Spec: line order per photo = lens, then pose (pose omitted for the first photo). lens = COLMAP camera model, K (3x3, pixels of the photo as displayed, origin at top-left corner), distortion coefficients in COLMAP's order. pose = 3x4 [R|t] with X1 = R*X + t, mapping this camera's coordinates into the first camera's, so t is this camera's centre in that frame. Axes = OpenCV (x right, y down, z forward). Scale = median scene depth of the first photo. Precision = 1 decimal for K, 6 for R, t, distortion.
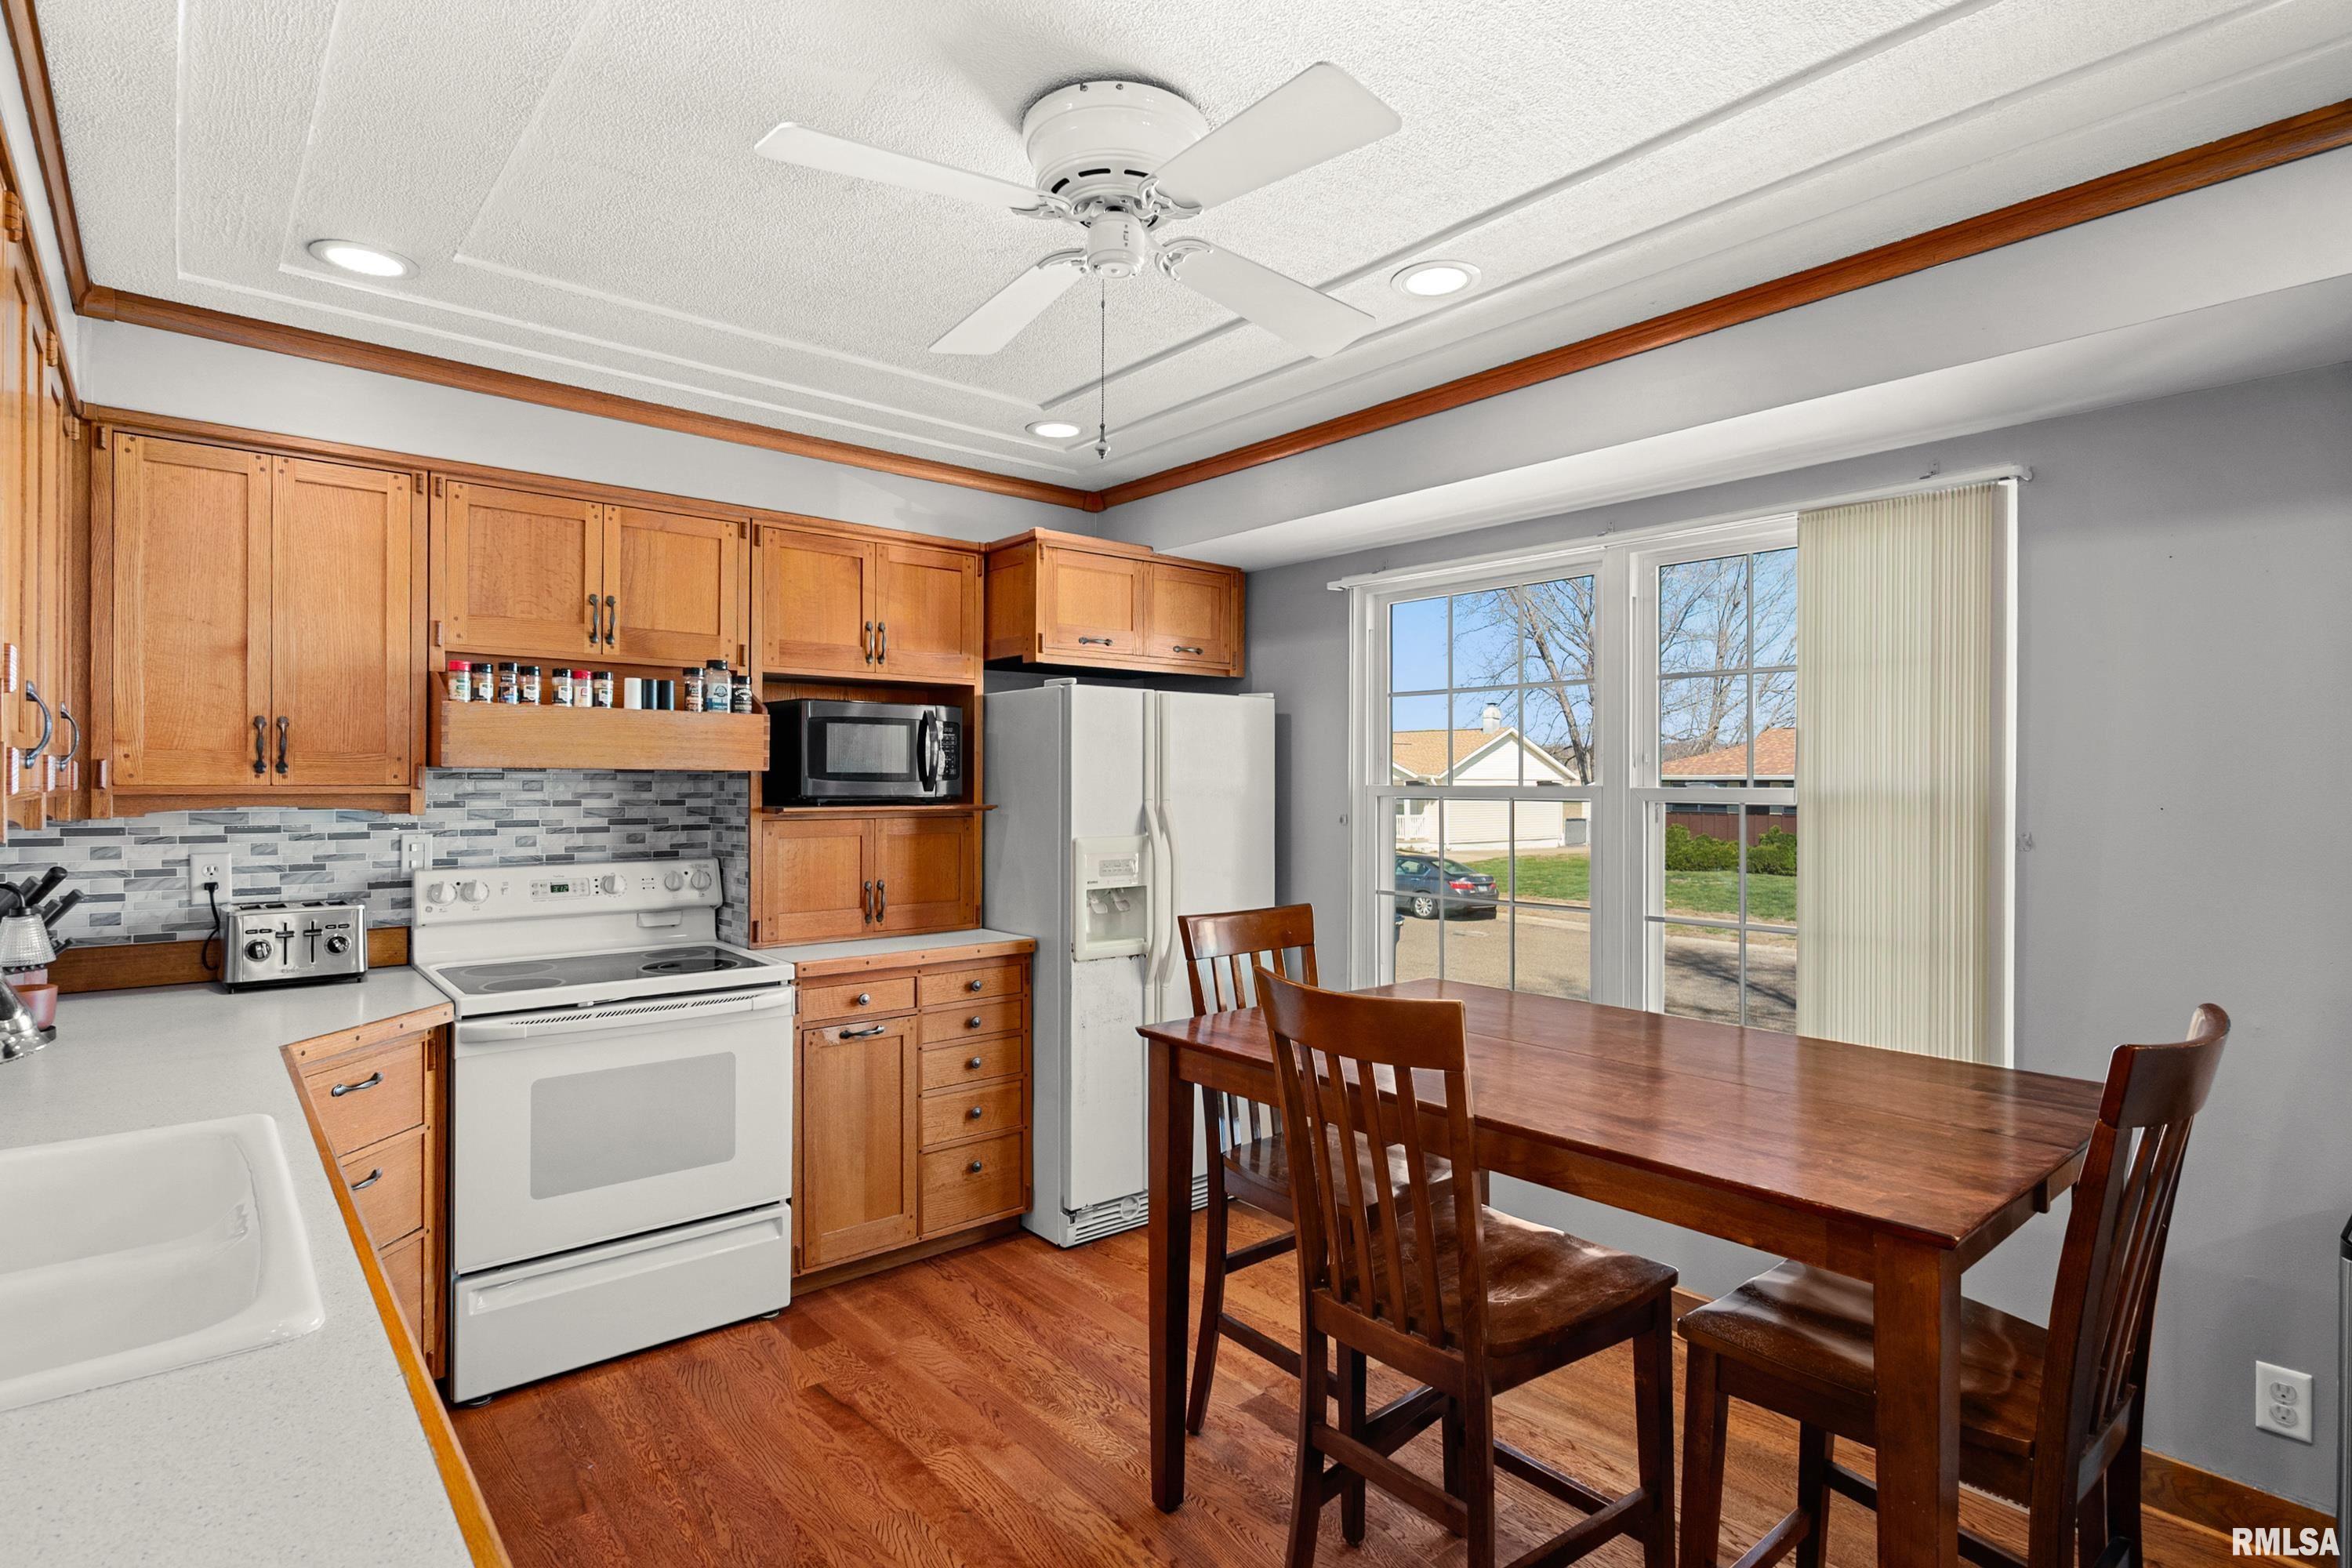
lens RADIAL K [[1195.2, 0, 1177.6], [0, 1195.2, 781.2], [0, 0, 1]] dist [0.002719, 0.002266]
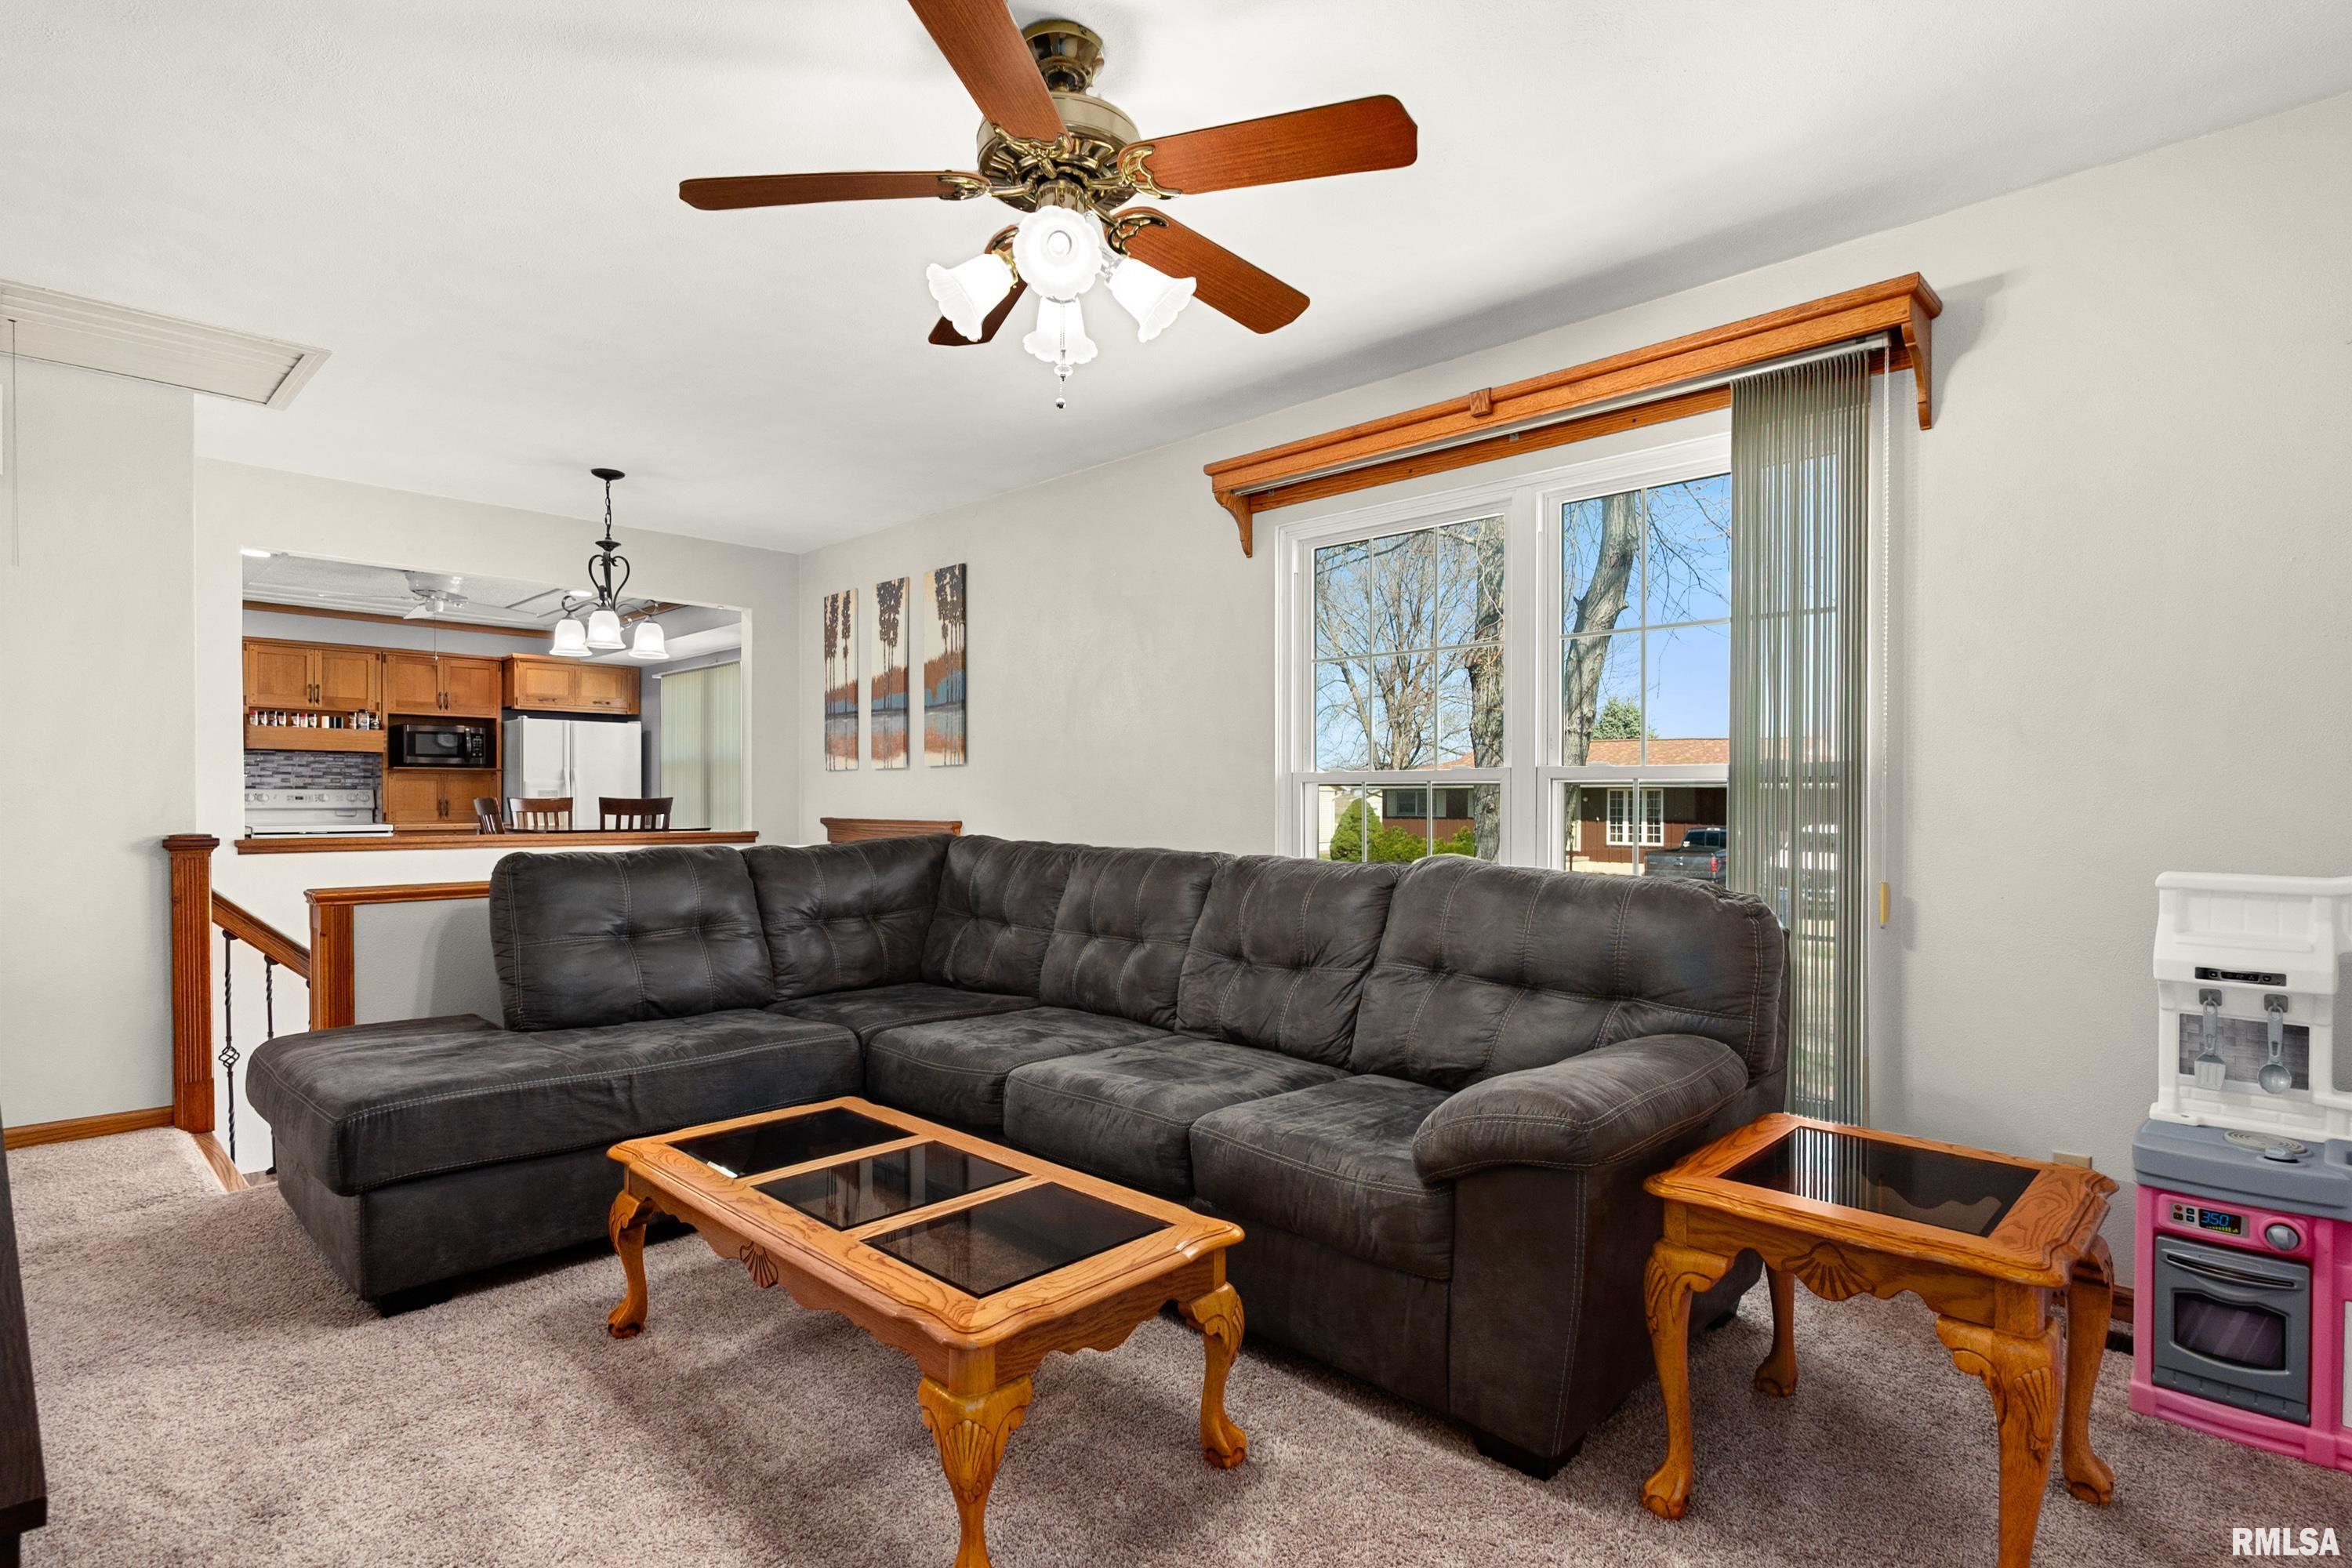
lens RADIAL K [[1195.2, 0, 1196.8], [0, 1195.2, 806.8], [0, 0, 1]] dist [0.002719, 0.002266]
pose [[0.995560, -0.001719, 0.094116, 1.148808], [0.001087, 0.999976, 0.006774, 0.093302], [-0.094126, -0.006641, 0.995538, -1.724083]]
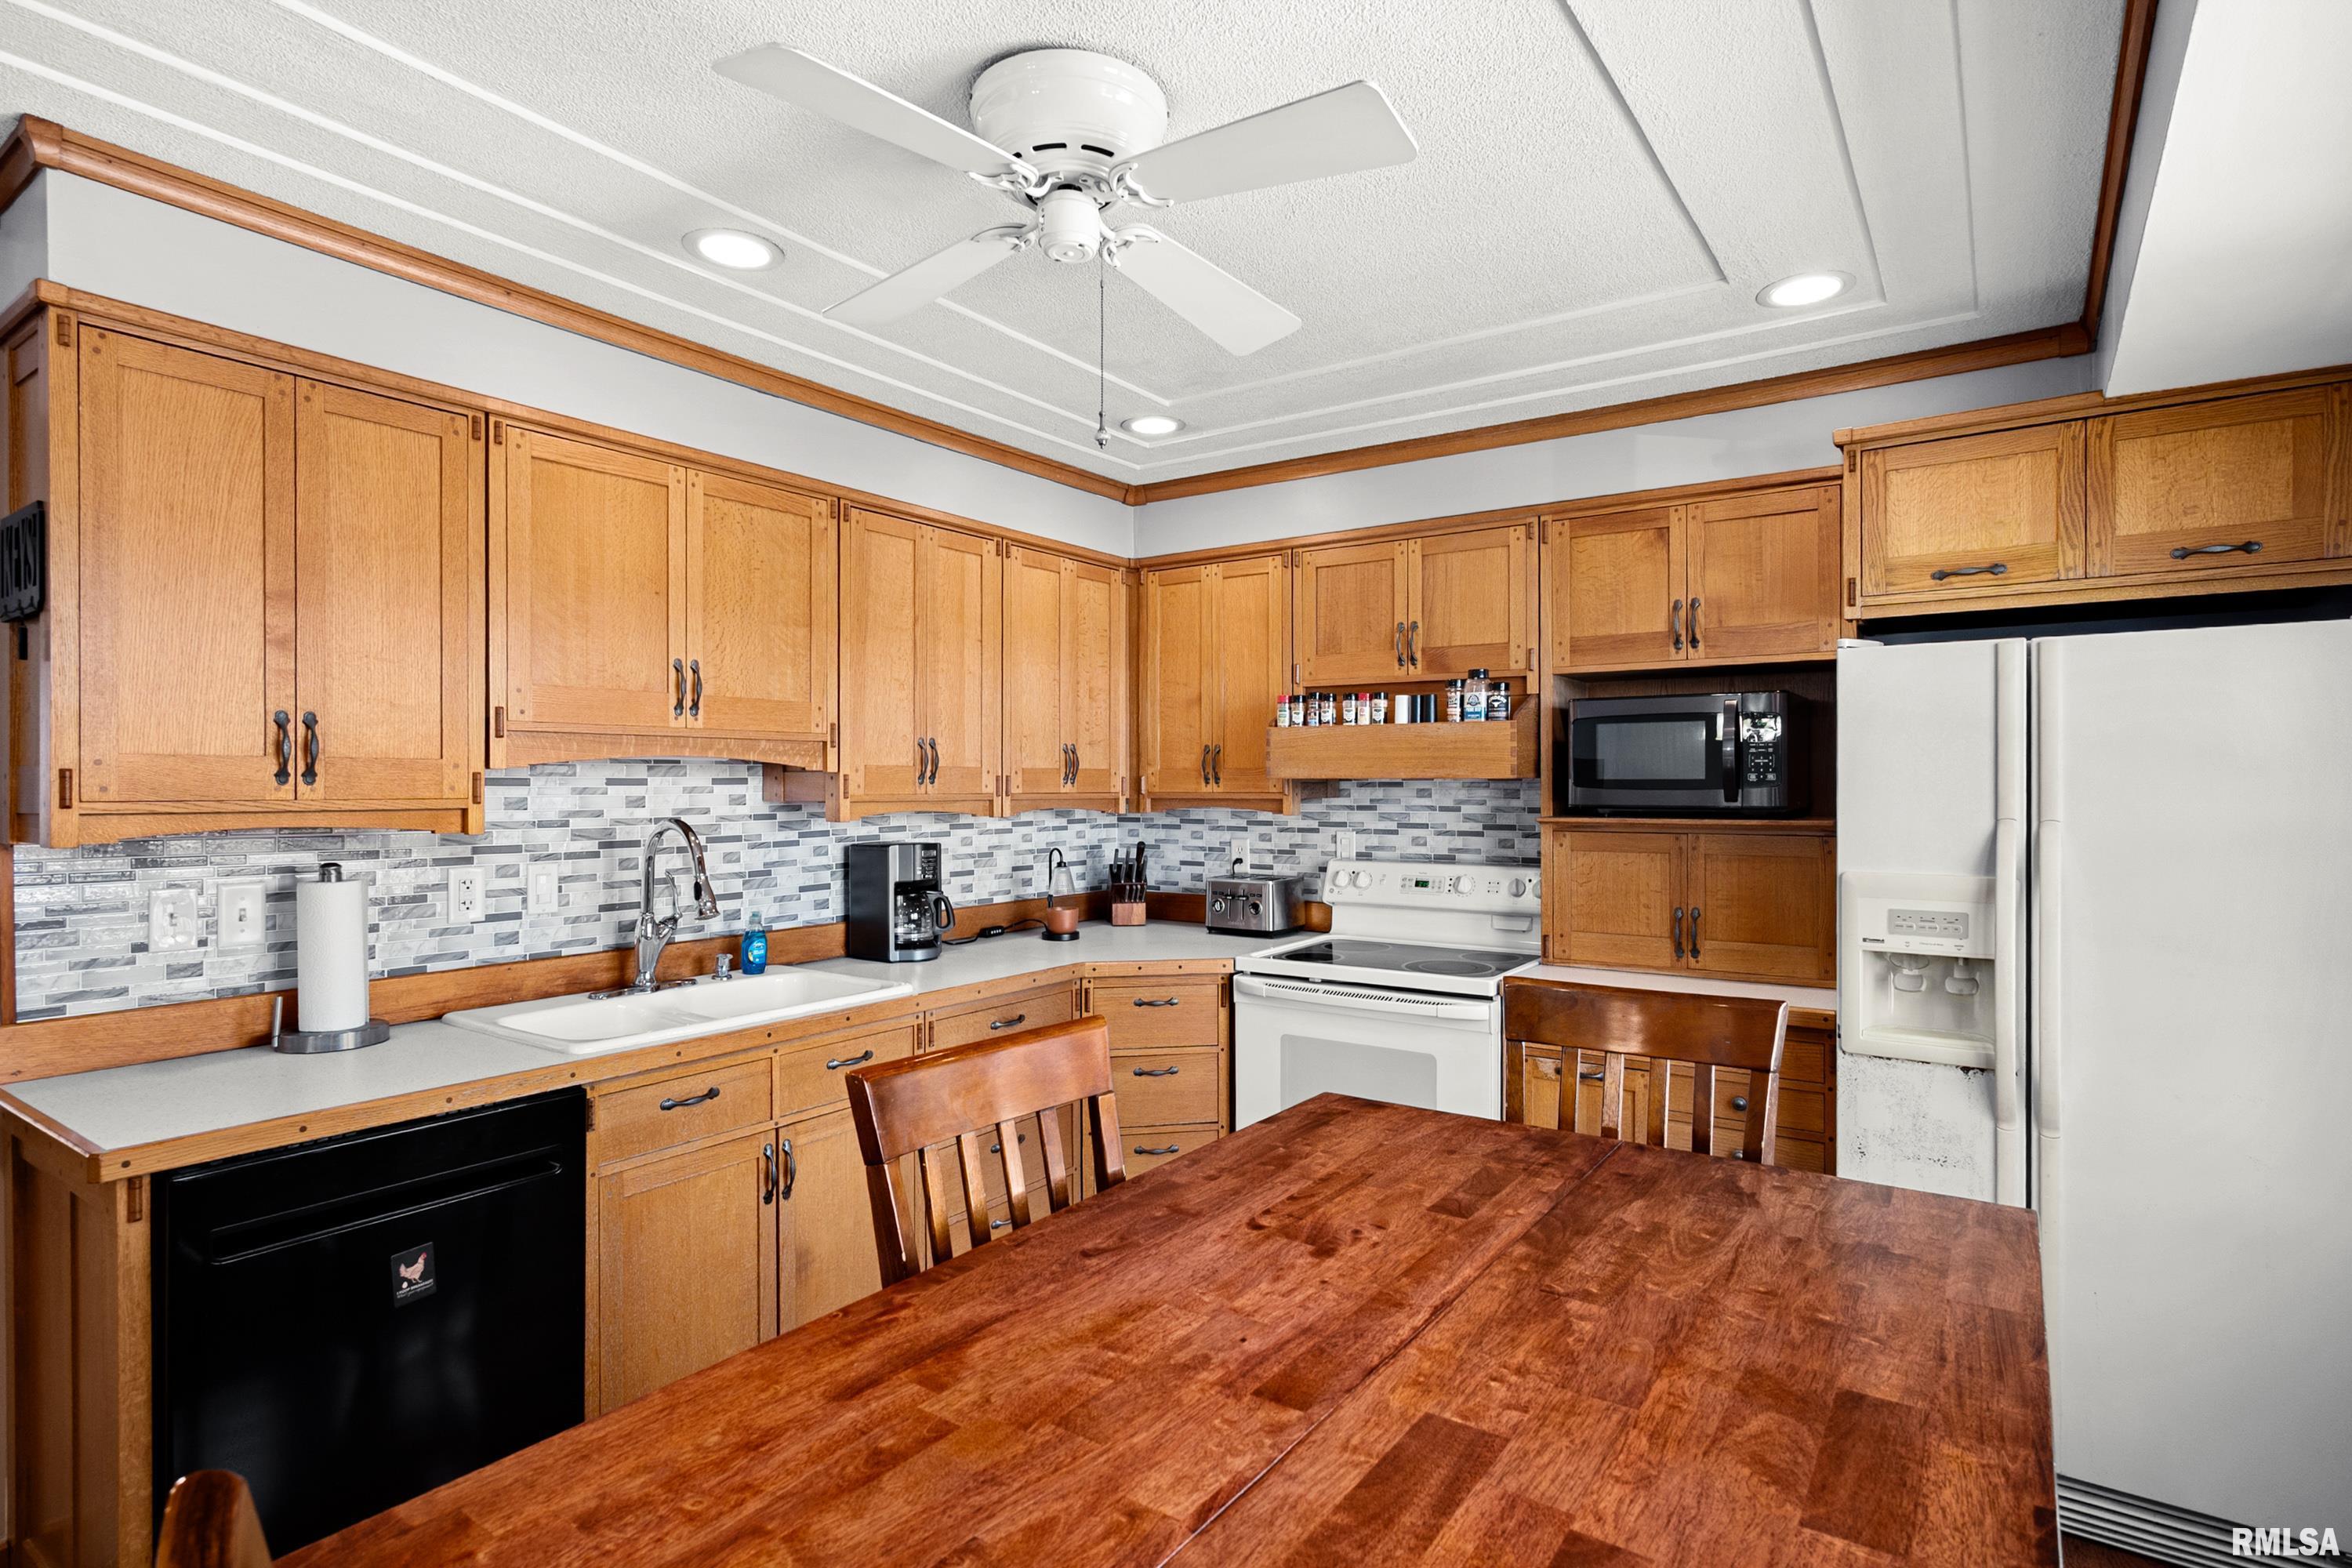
lens RADIAL K [[1195.2, 0, 1191.3], [0, 1195.2, 786.3], [0, 0, 1]] dist [0.002719, 0.002266]
pose [[0.257370, -0.001118, -0.966312, 0.519427], [0.002568, 0.999997, -0.000473, -0.002614], [0.966310, -0.002360, 0.257372, 0.498757]]
